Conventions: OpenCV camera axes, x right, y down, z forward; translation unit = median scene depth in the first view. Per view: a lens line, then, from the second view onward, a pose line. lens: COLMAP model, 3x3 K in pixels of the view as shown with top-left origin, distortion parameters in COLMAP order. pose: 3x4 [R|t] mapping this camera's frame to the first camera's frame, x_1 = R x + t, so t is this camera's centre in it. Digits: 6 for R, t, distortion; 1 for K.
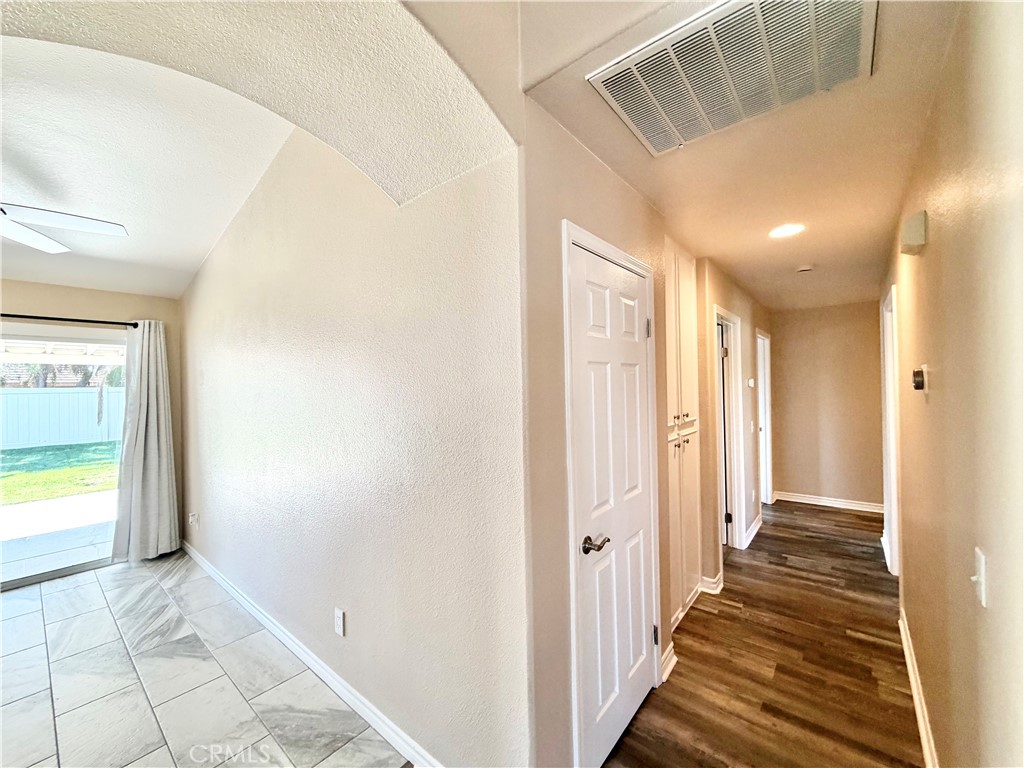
lens RADIAL K [[409.2, 0, 509.1], [0, 409.2, 384.8], [0, 0, 1]] dist [-0.001078, 0.000479]
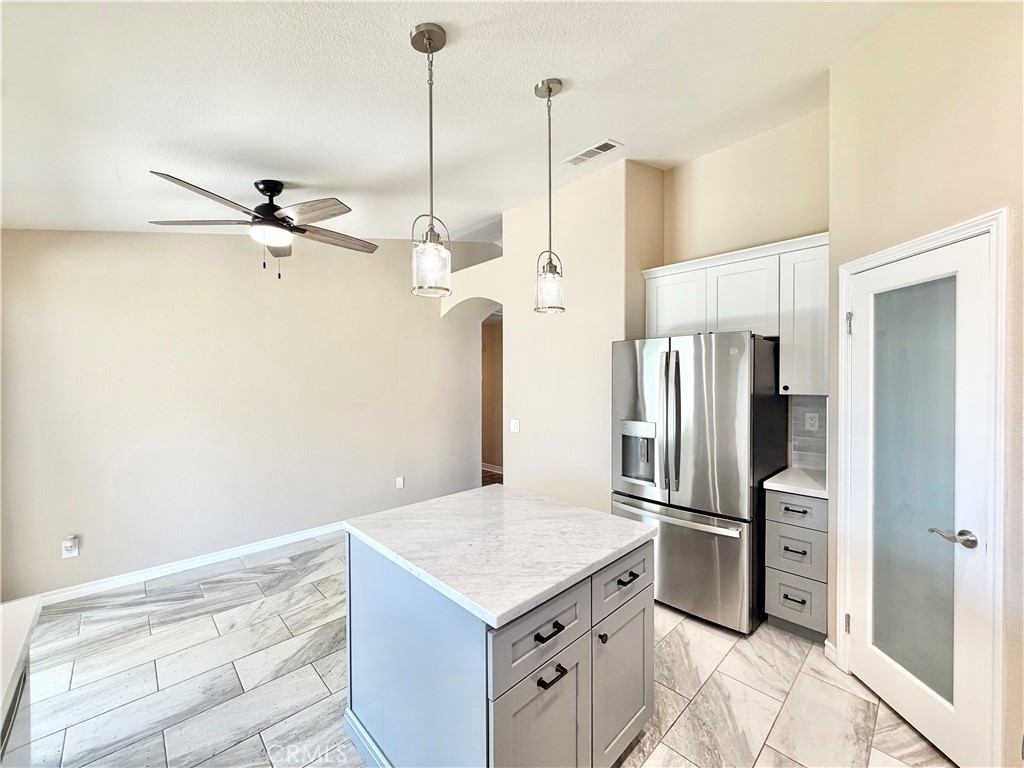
lens RADIAL K [[409.2, 0, 509.2], [0, 409.2, 386.1], [0, 0, 1]] dist [-0.001078, 0.000479]
pose [[0.110310, 0.001393, 0.993896, -1.464532], [-0.003756, 0.999992, -0.000984, 0.027953], [-0.993890, -0.003625, 0.110314, 0.089891]]
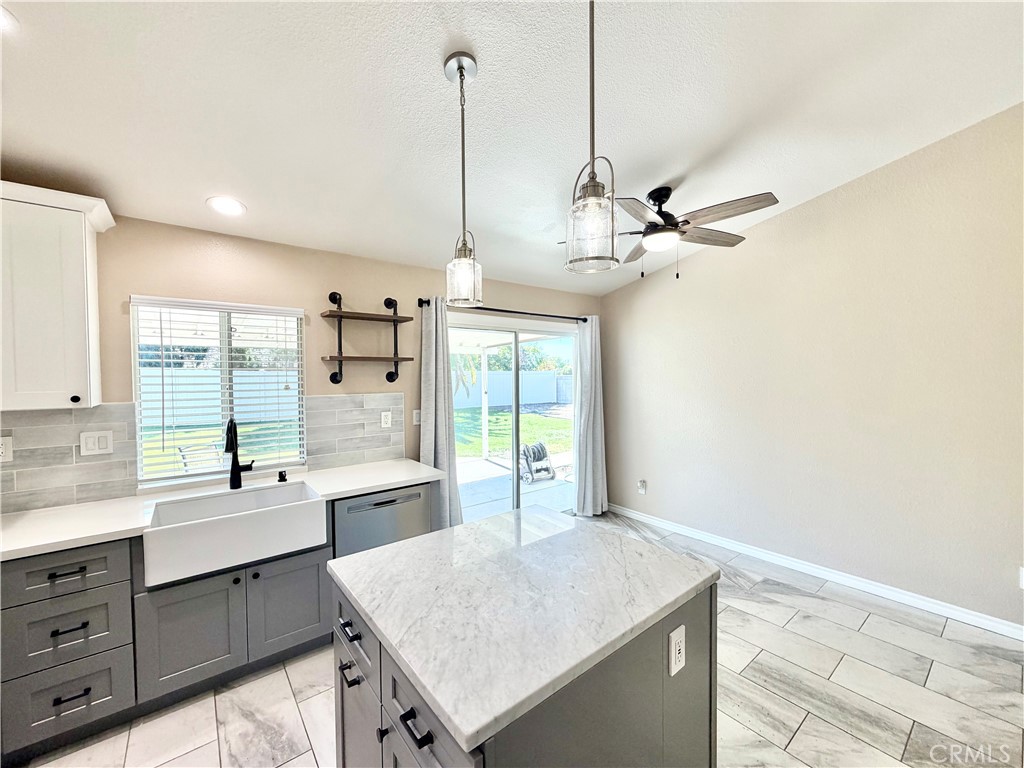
lens RADIAL K [[409.2, 0, 509.4], [0, 409.2, 384.7], [0, 0, 1]] dist [-0.001078, 0.000479]
pose [[0.977861, 0.013135, -0.208842, -0.907460], [-0.006650, 0.999475, 0.031725, 0.006402], [0.209149, -0.029634, 0.977435, -0.223798]]
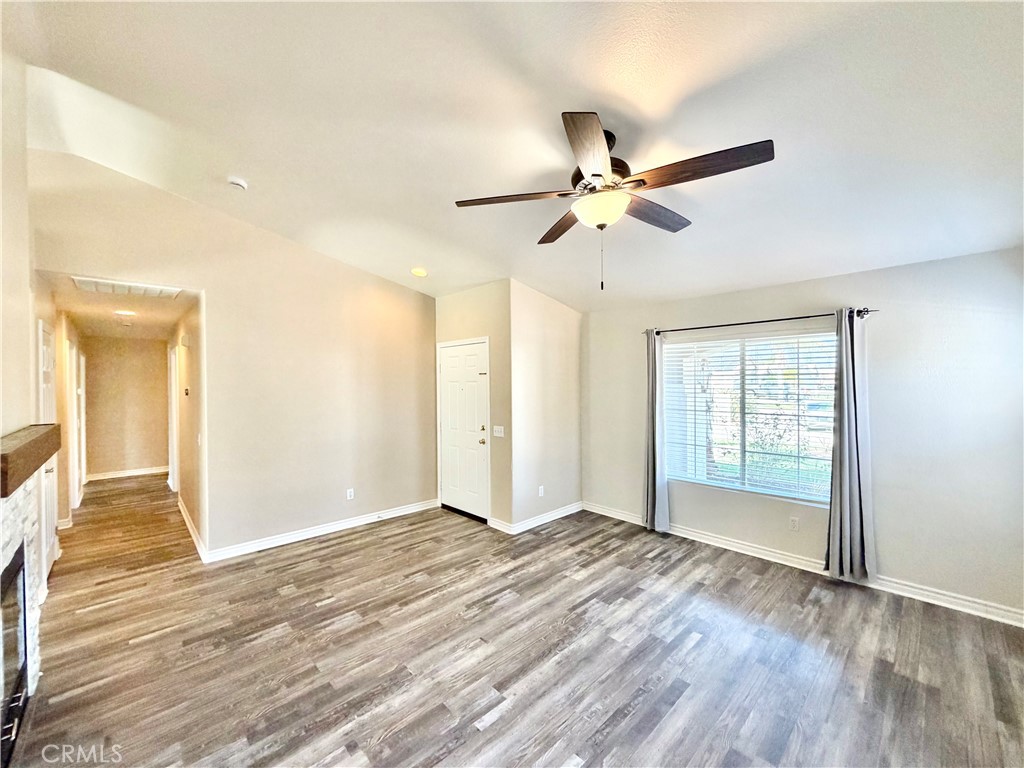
lens RADIAL K [[409.2, 0, 505.5], [0, 409.2, 386.8], [0, 0, 1]] dist [-0.001078, 0.000479]
pose [[0.127300, 0.009659, 0.991817, -0.686790], [-0.000725, 0.999953, -0.009645, -0.010184], [-0.991864, 0.000509, 0.127301, -0.698144]]
